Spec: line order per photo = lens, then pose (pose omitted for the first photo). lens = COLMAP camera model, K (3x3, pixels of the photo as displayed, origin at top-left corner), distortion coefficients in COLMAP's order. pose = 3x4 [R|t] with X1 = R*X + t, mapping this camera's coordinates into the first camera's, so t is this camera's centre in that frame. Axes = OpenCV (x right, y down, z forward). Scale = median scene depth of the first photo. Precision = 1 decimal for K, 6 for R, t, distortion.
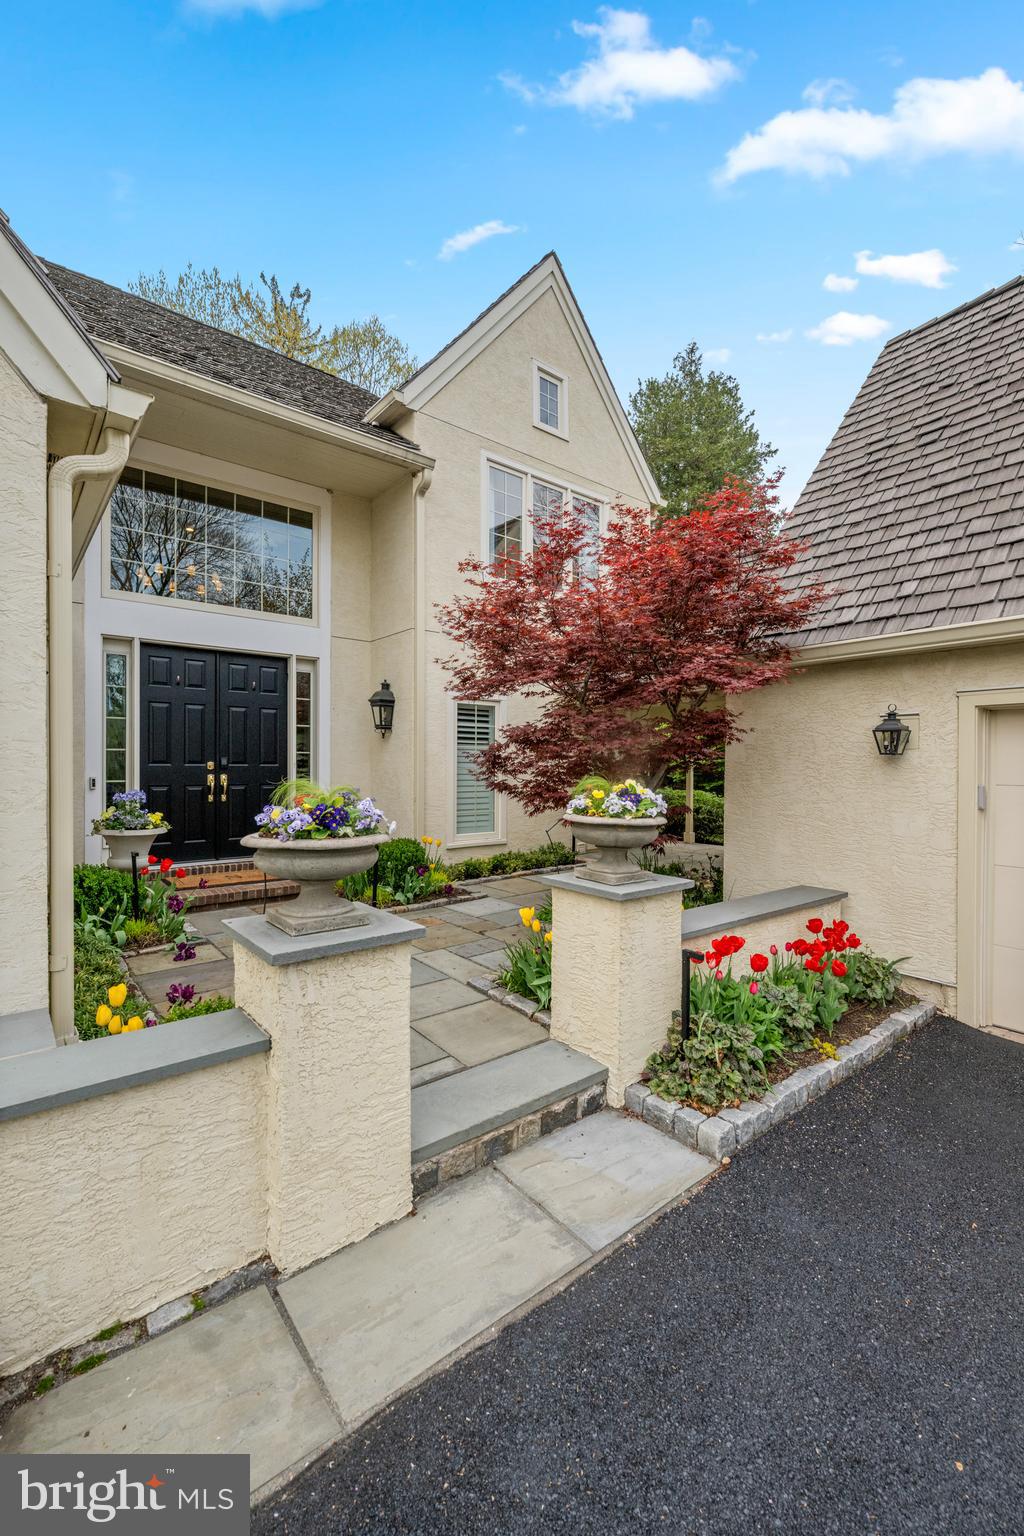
lens RADIAL K [[643.2, 0, 513.1], [0, 643.2, 765.6], [0, 0, 1]] dist [-0.001206, 0.000058]
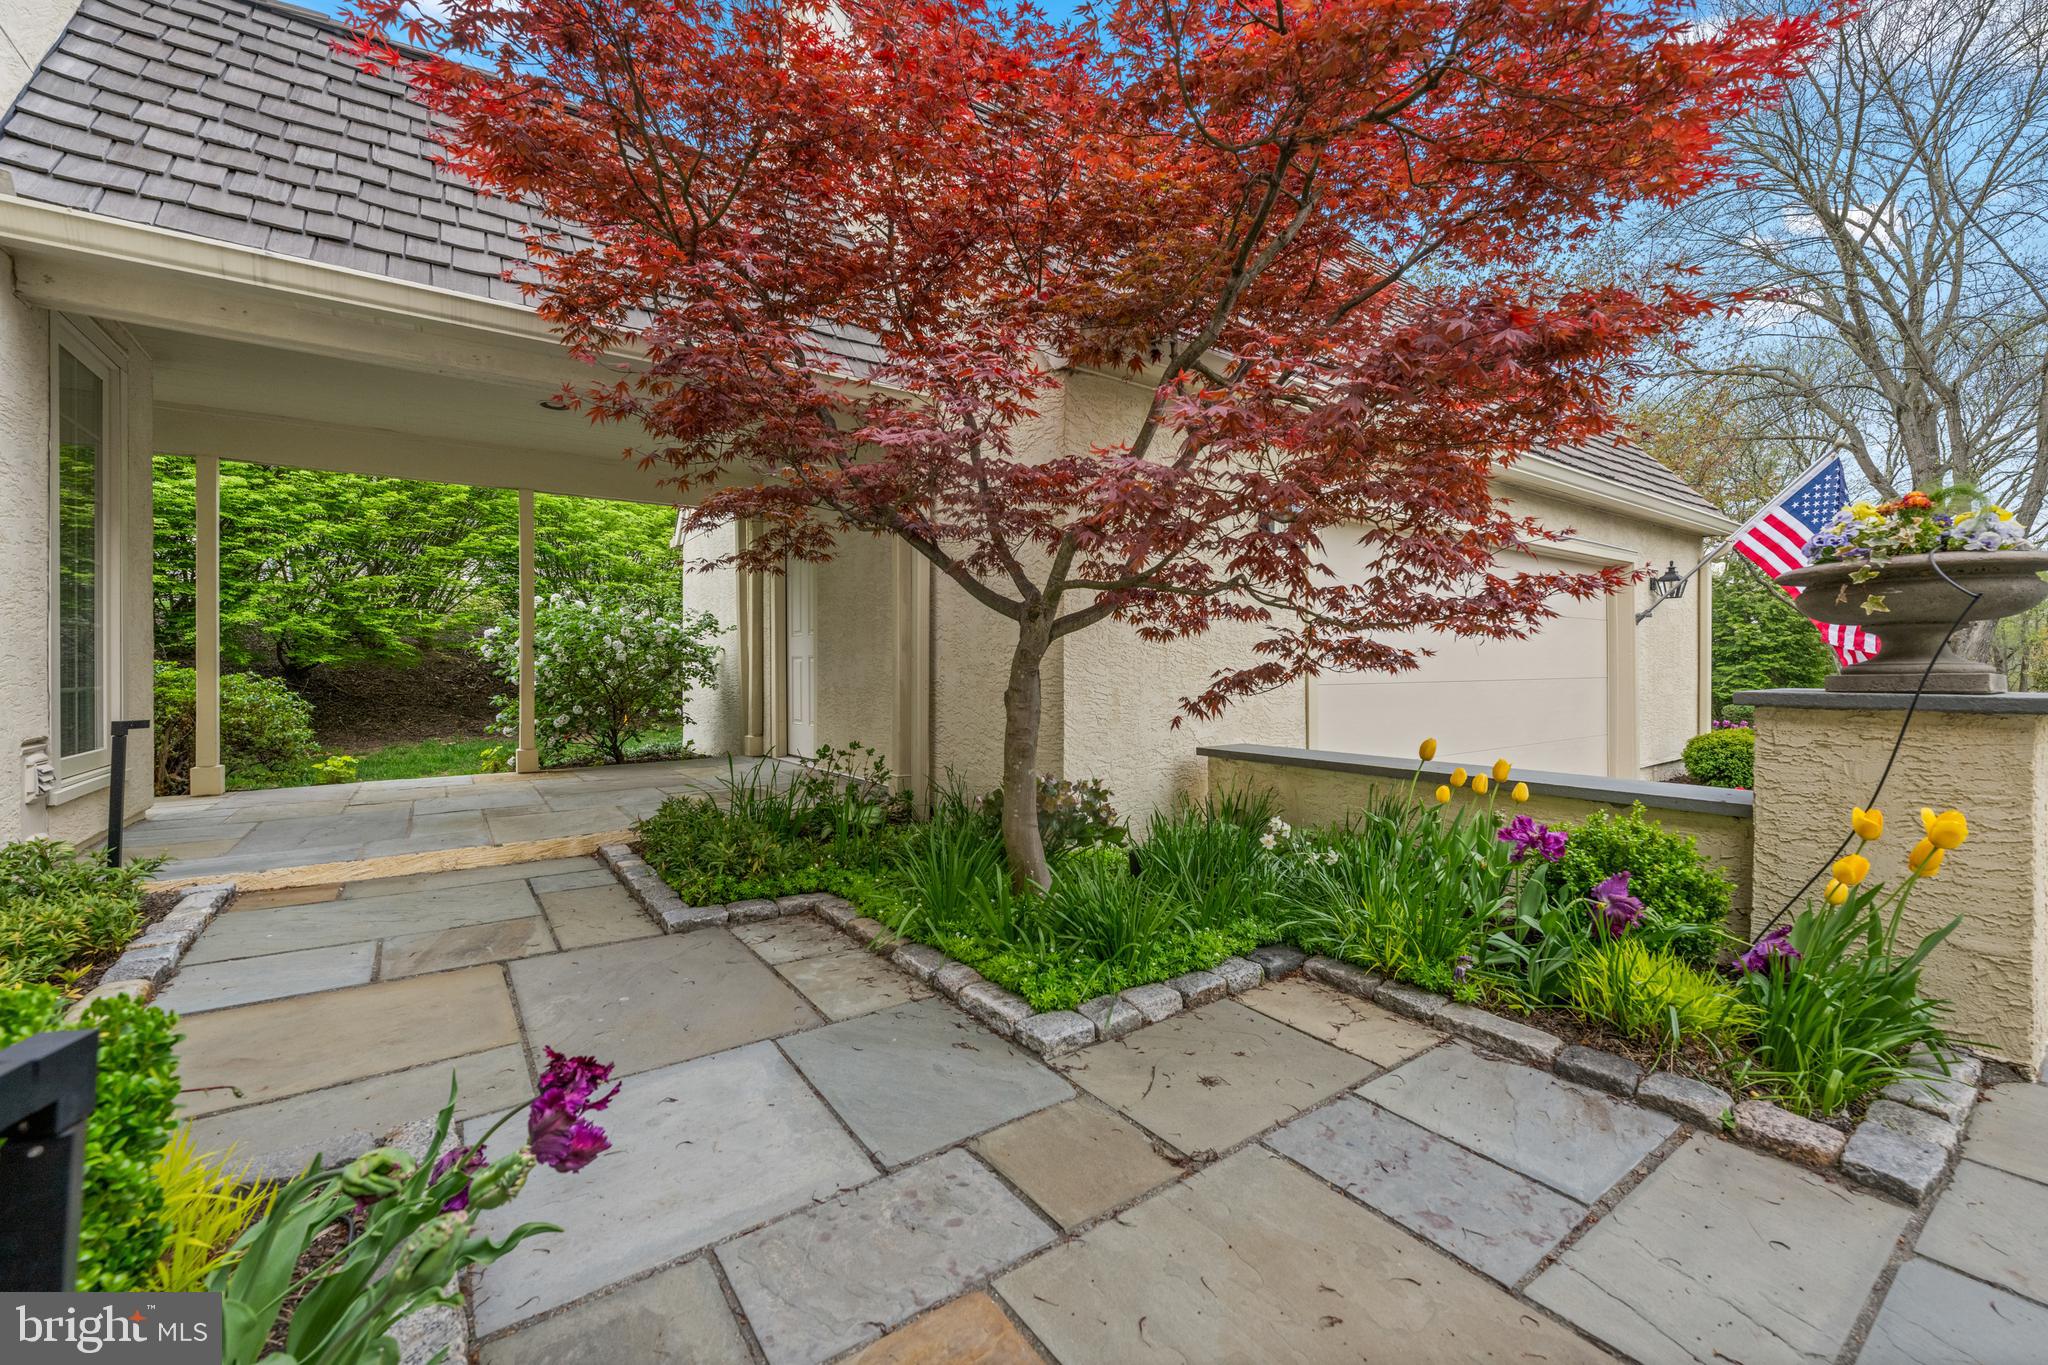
lens RADIAL K [[810.6, 0, 1023.0], [0, 810.6, 668.9], [0, 0, 1]] dist [-0.001790, -0.000290]
pose [[0.053897, -0.011200, 0.998484, -0.233232], [0.003548, 0.999933, 0.011025, 0.066871], [-0.998540, 0.002949, 0.053934, 0.754809]]
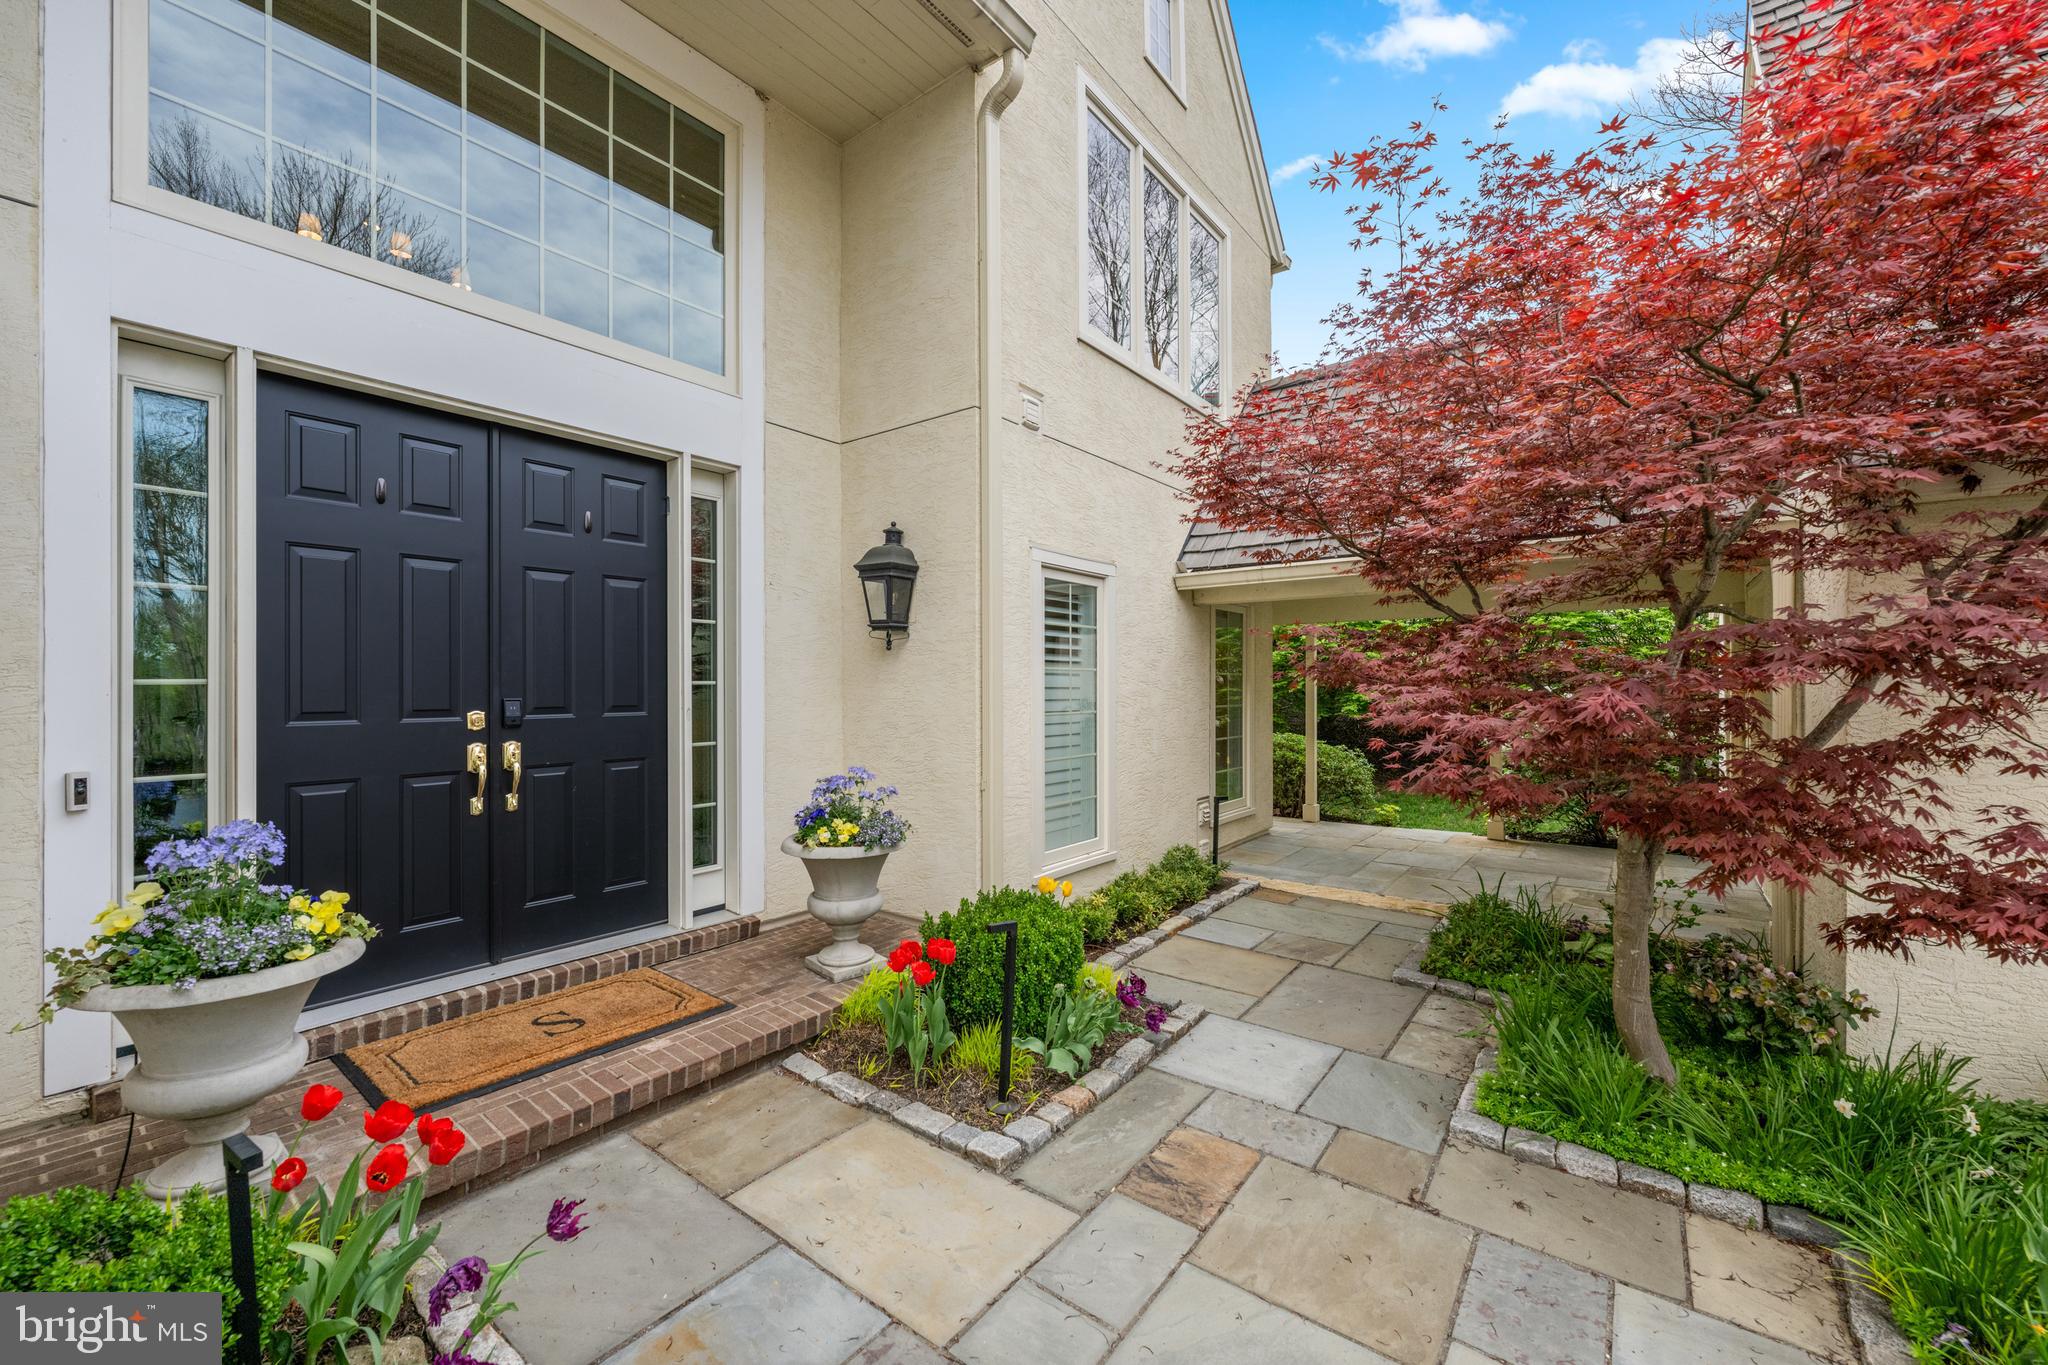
lens RADIAL K [[810.6, 0, 1021.1], [0, 810.6, 683.5], [0, 0, 1]] dist [-0.001790, -0.000290]
pose [[0.972440, -0.006193, 0.233070, -0.263379], [0.007143, 0.999969, -0.003230, -0.017824], [-0.233043, 0.004806, 0.972455, 0.448658]]
